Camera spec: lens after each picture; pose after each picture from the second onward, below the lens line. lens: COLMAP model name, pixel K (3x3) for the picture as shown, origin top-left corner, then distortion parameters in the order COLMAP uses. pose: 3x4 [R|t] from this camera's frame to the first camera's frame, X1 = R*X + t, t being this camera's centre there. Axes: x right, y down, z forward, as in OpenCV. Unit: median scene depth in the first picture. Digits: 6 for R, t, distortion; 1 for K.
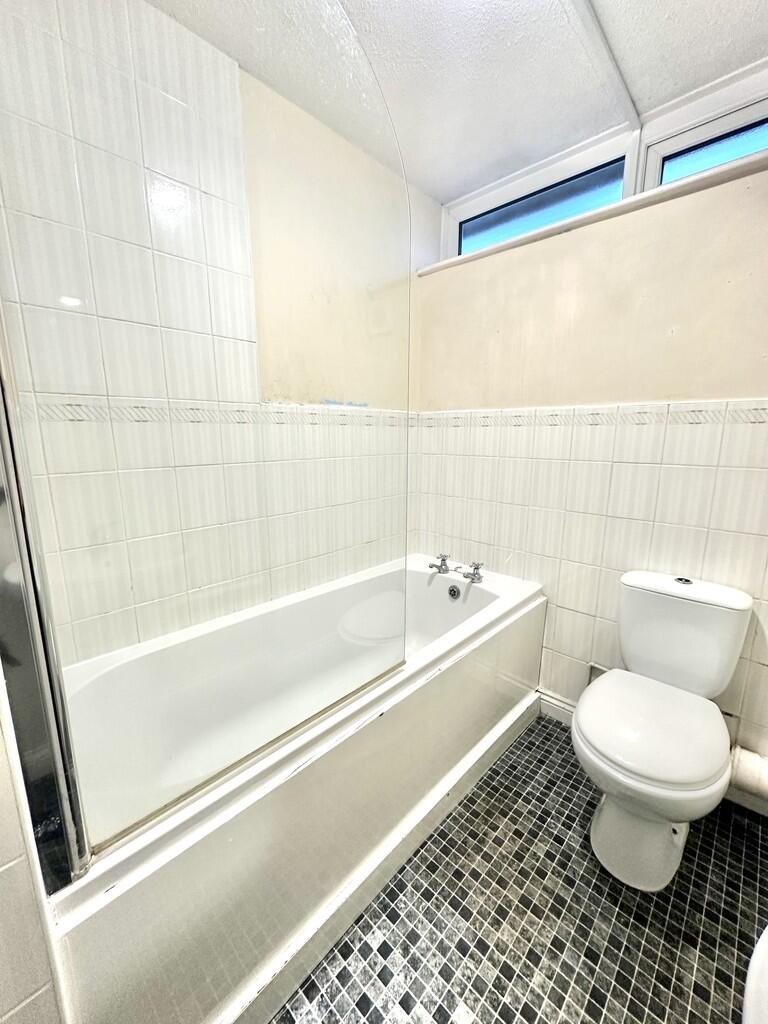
lens RADIAL K [[407.4, 0, 384.1], [0, 407.4, 511.3], [0, 0, 1]] dist [-0.001829, 0.000684]
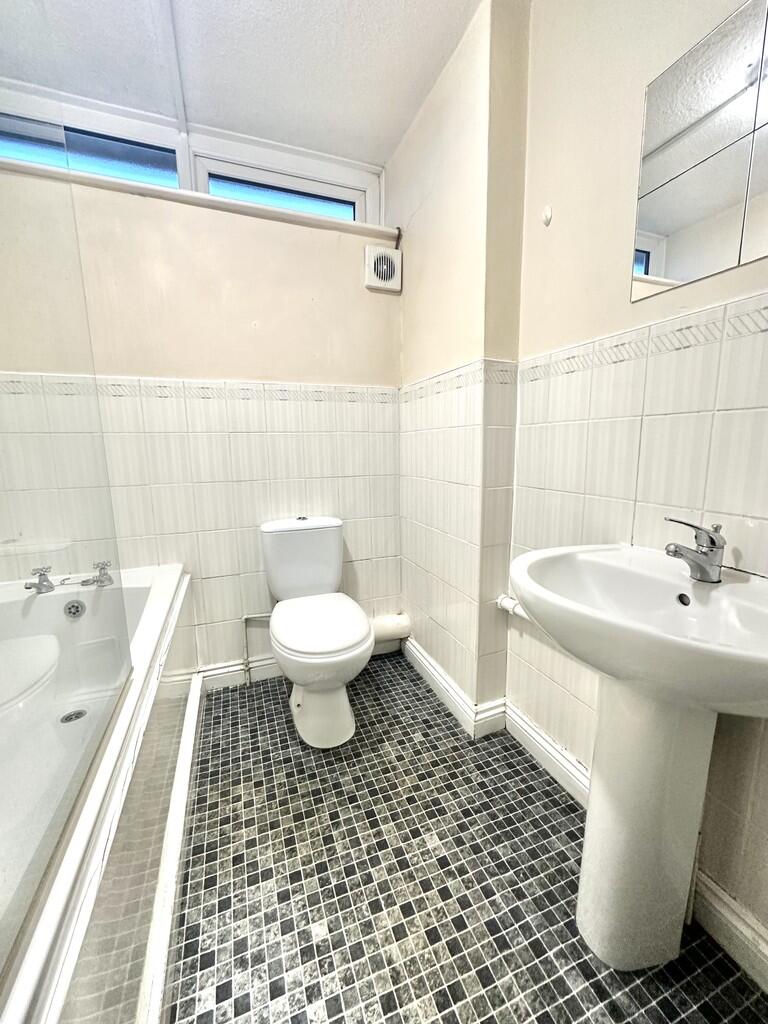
lens RADIAL K [[407.4, 0, 382.2], [0, 407.4, 512.0], [0, 0, 1]] dist [-0.001829, 0.000684]
pose [[0.437598, -0.159983, 0.884824, -0.332227], [0.182401, 0.979379, 0.086871, 0.086634], [-0.880476, 0.123378, 0.457755, 0.169093]]
